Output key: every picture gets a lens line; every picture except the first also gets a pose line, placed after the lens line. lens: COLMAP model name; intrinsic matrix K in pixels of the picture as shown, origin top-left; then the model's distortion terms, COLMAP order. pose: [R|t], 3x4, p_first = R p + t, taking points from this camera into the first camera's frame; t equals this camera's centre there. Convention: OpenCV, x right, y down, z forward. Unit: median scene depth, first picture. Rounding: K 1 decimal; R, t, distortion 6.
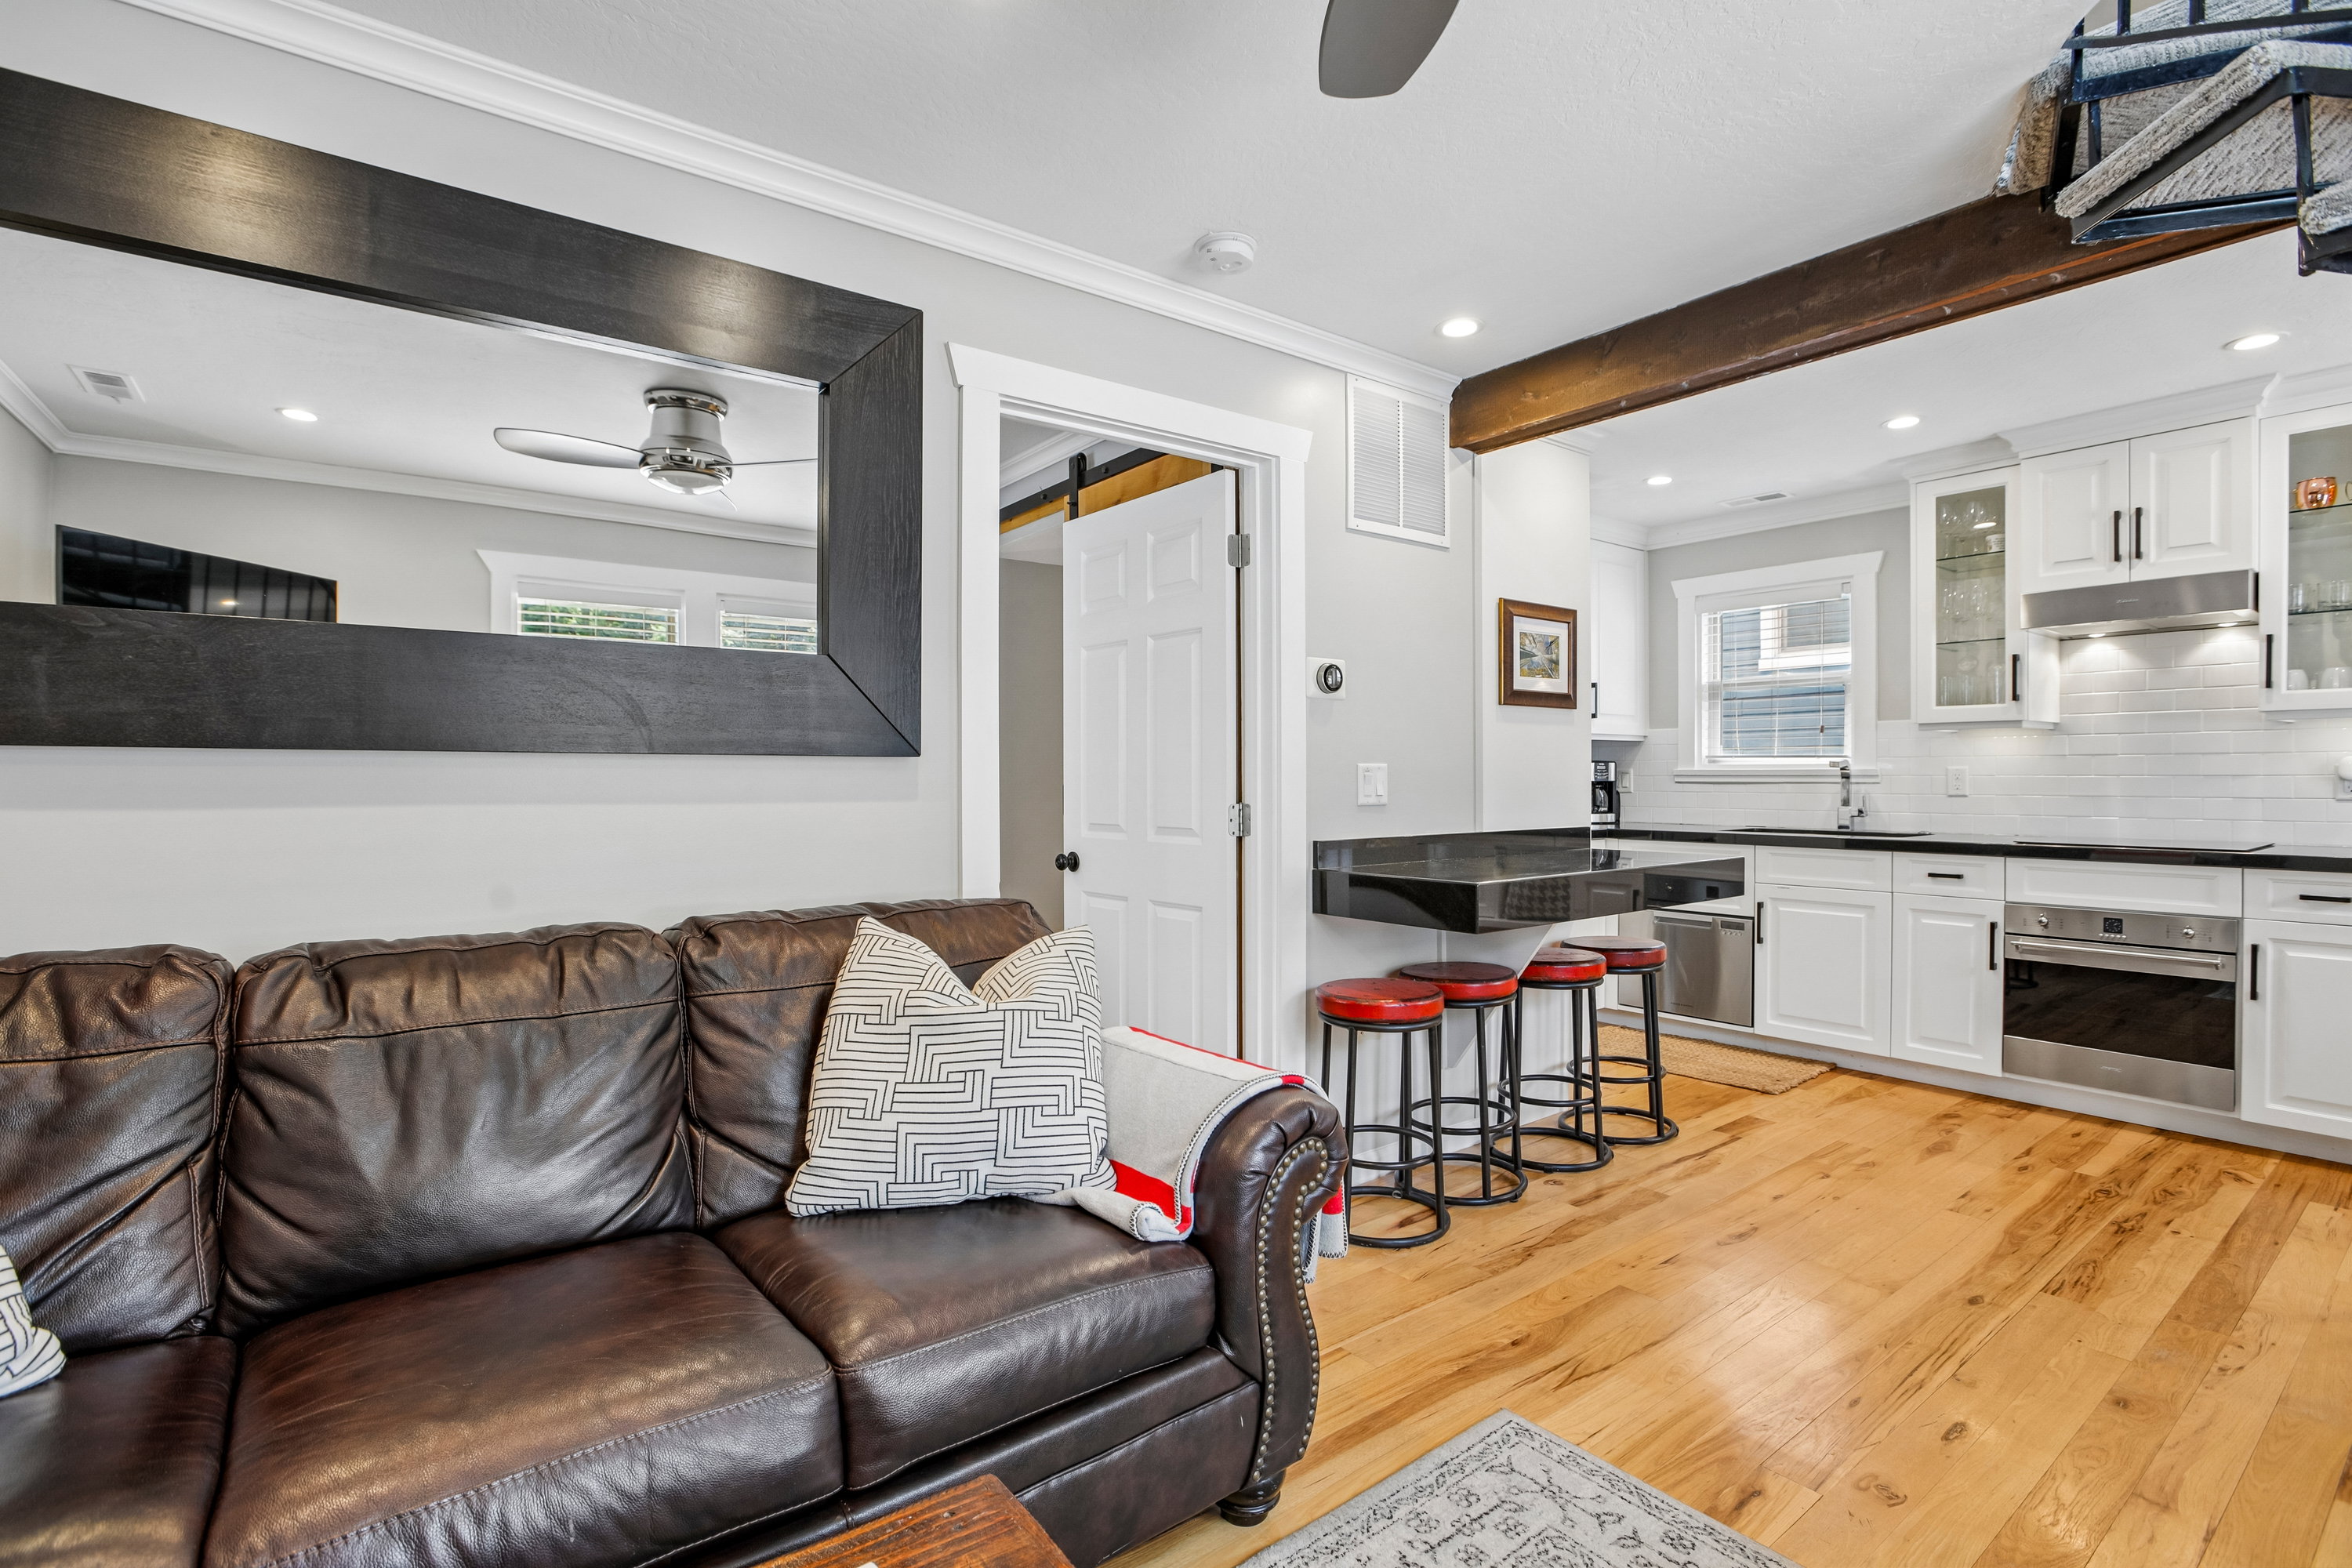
lens RADIAL K [[1118.5, 0, 1163.5], [0, 1118.5, 782.6], [0, 0, 1]] dist [-0.044282, 0.015054]
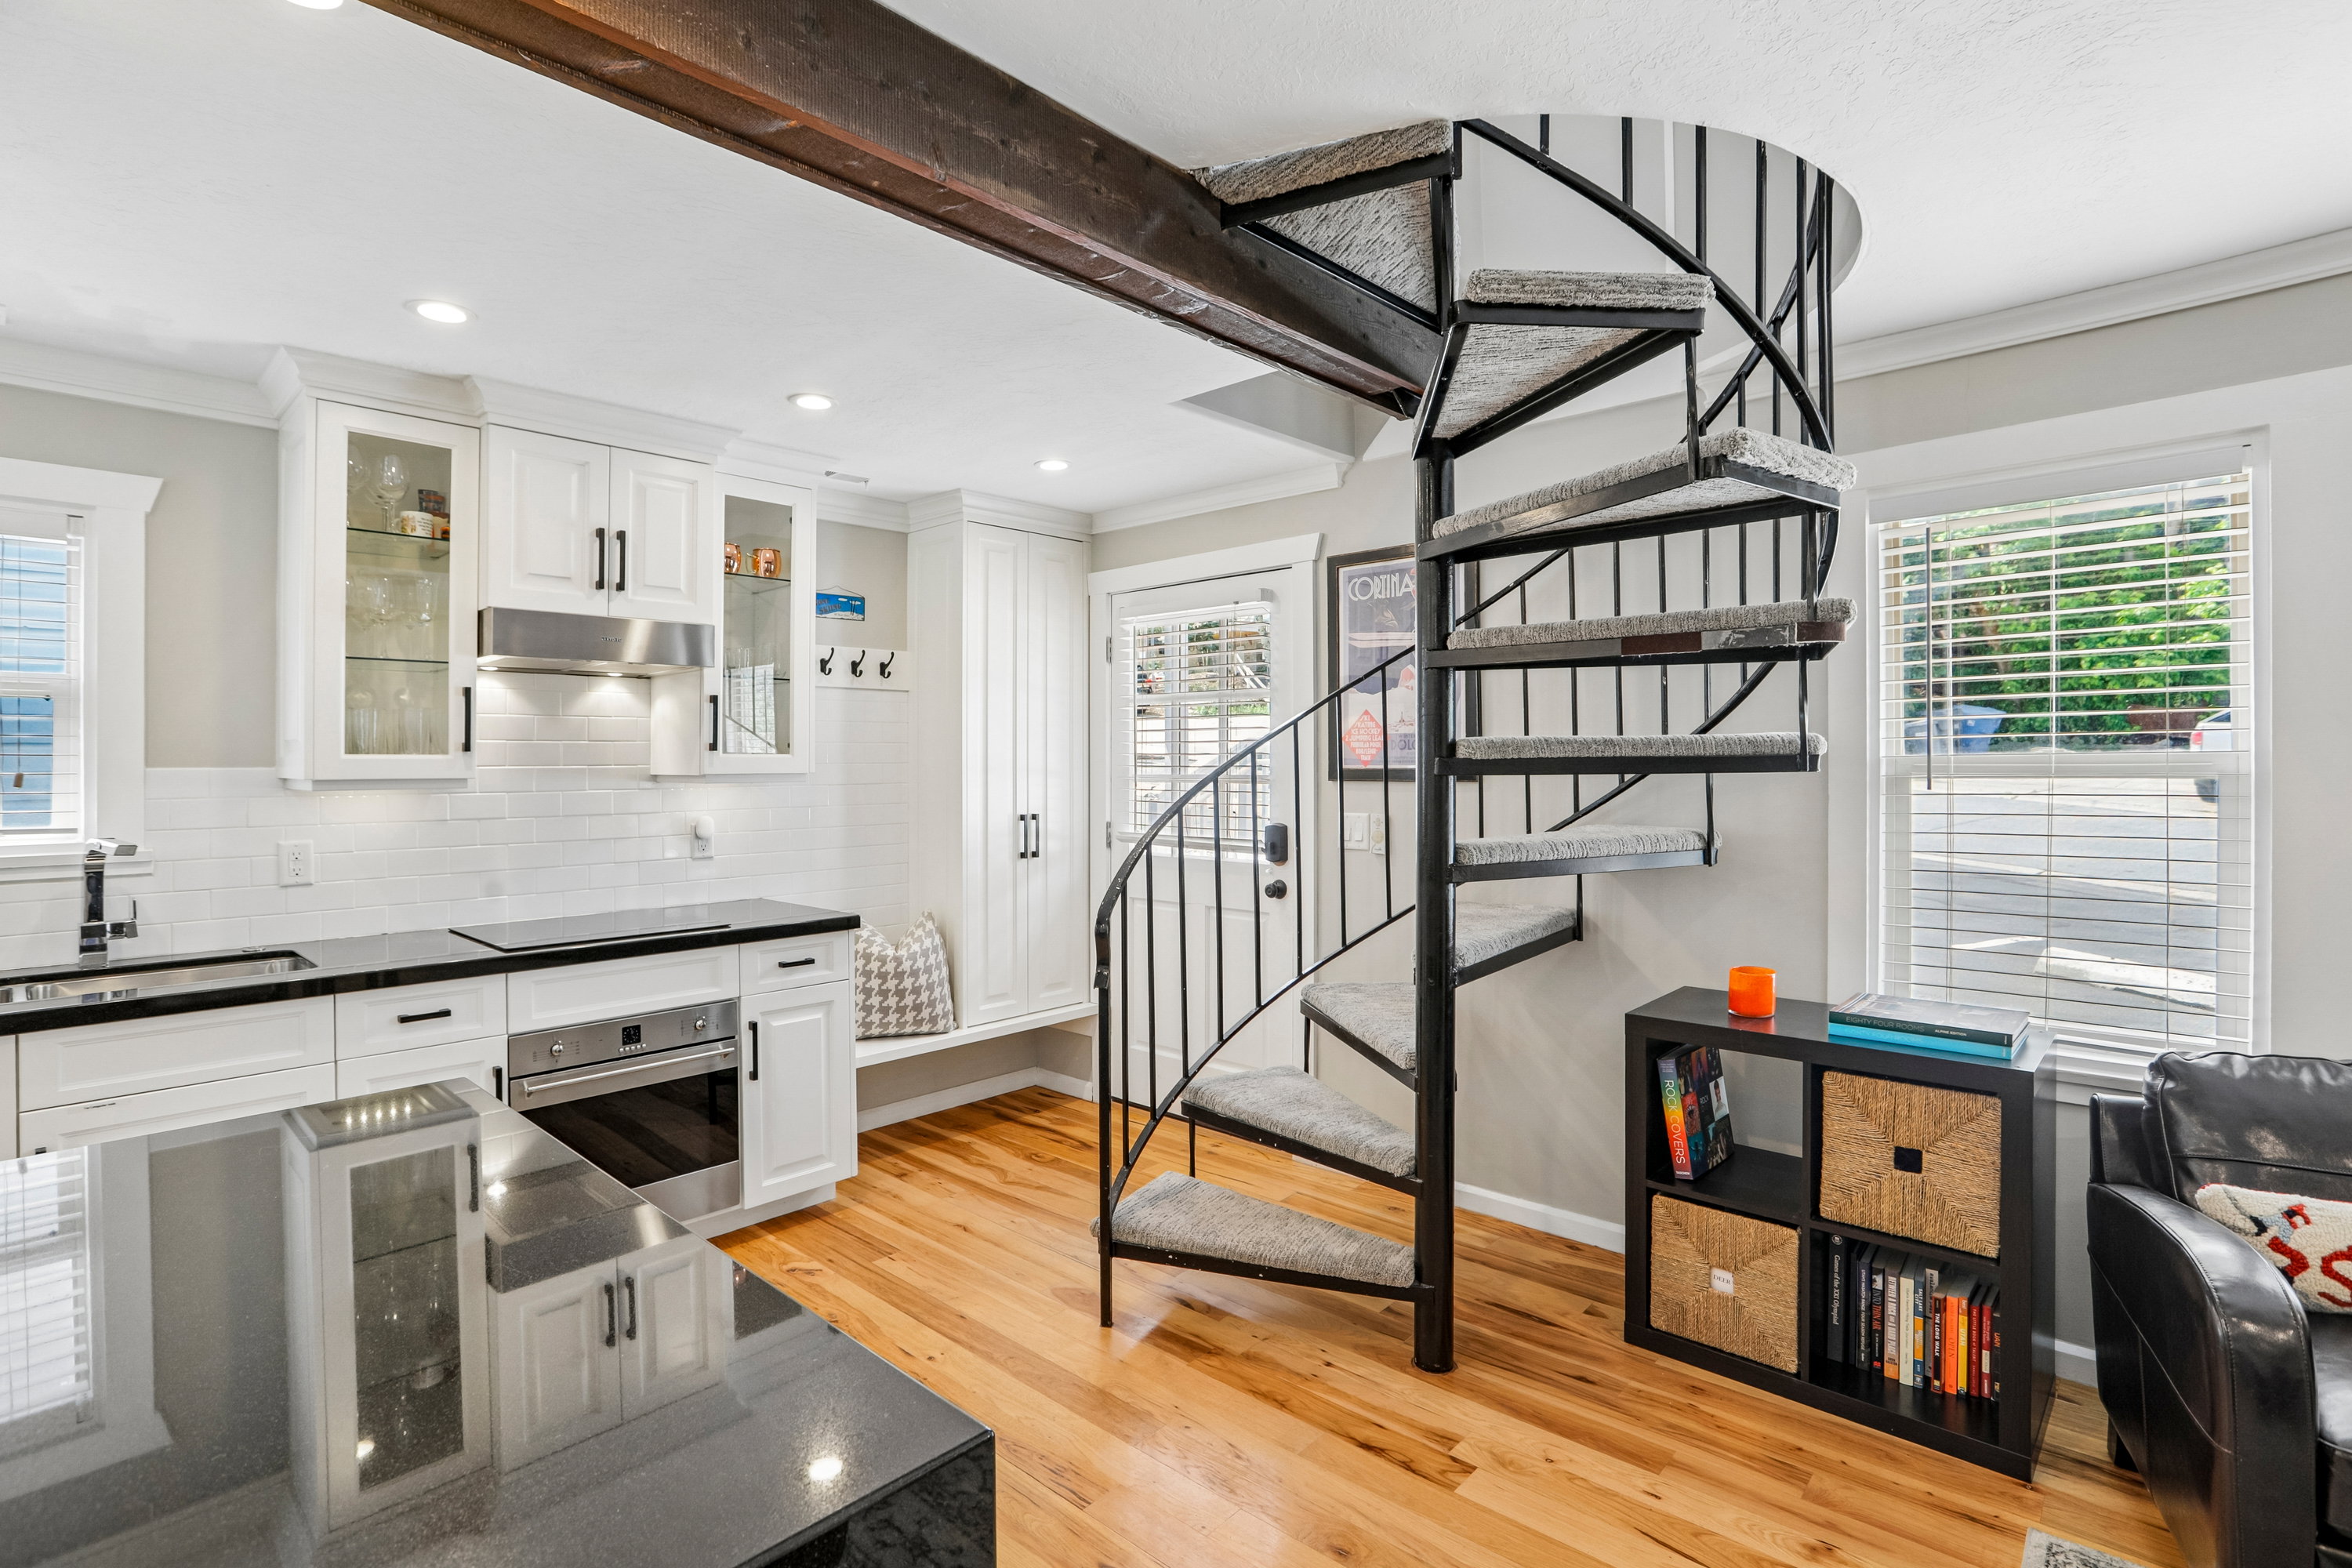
lens RADIAL K [[1112.3, 0, 1160.0], [0, 1112.3, 759.9], [0, 0, 1]] dist [-0.035719, 0.008761]
pose [[-0.175862, 0.006899, 0.984391, -0.016314], [0.012340, 0.999912, -0.004803, -0.065565], [-0.984337, 0.011303, -0.175932, 0.734634]]
